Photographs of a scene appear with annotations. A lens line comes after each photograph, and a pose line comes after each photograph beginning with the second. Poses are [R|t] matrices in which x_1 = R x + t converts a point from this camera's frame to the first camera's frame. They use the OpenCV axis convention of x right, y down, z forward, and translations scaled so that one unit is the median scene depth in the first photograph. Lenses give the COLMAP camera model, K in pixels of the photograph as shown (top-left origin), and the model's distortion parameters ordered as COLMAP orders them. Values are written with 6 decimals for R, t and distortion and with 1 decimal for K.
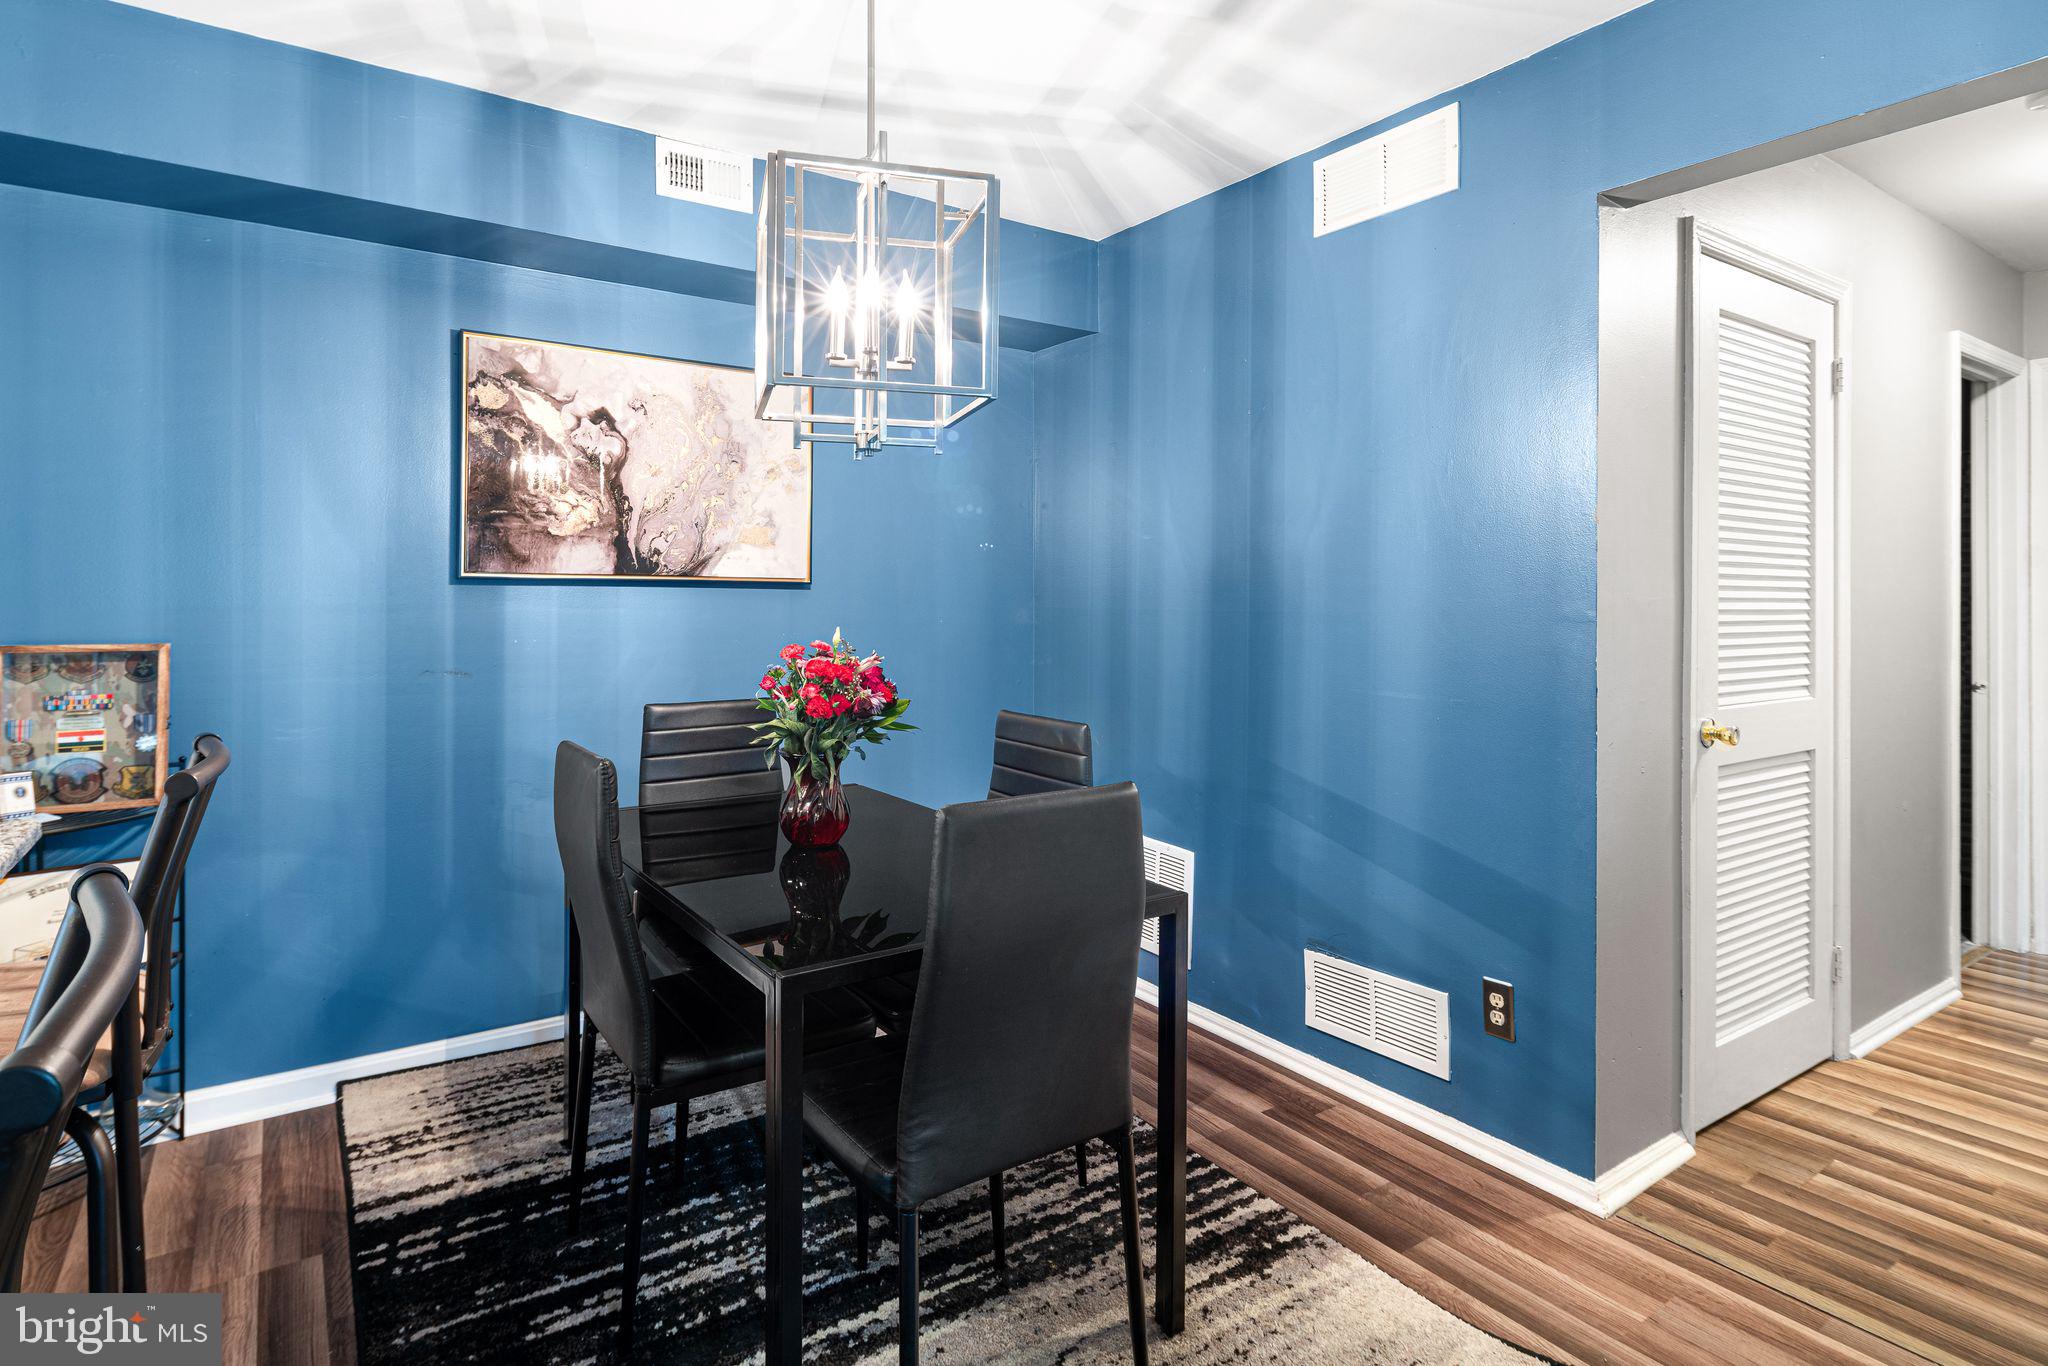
lens RADIAL K [[1072.3, 0, 999.2], [0, 1072.3, 596.7], [0, 0, 1]] dist [0.001814, -0.000228]
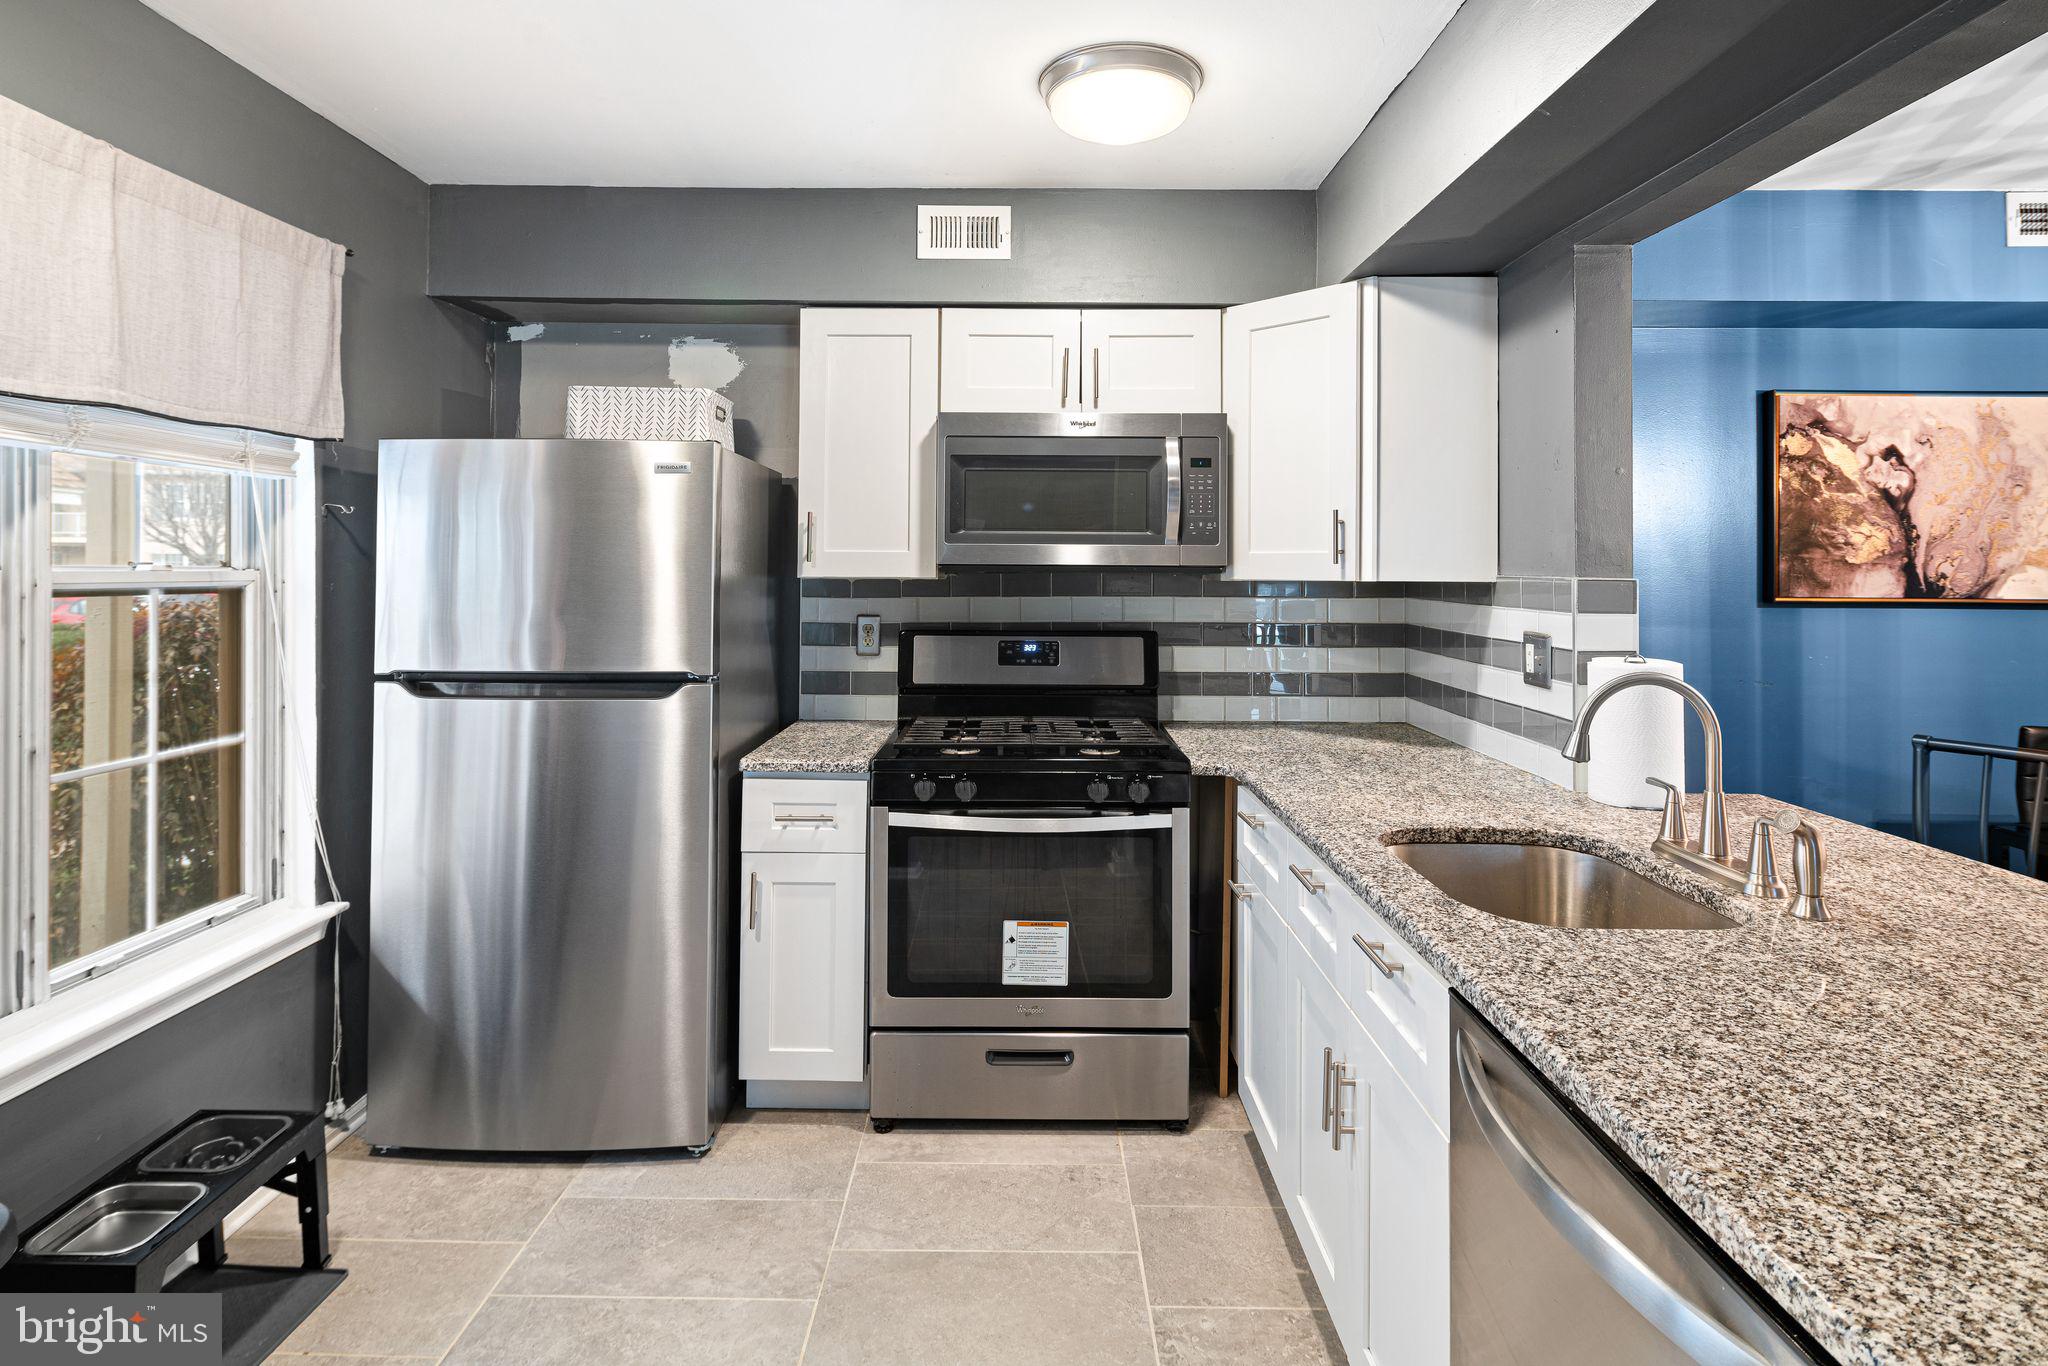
lens RADIAL K [[1038.7, 0, 1010.2], [0, 1038.7, 563.2], [0, 0, 1]] dist [0.004915, -0.006675]
pose [[0.818776, -0.007067, -0.574070, -0.504449], [0.001125, 0.999942, -0.010705, -0.046463], [0.574112, 0.008119, 0.818736, -0.381324]]
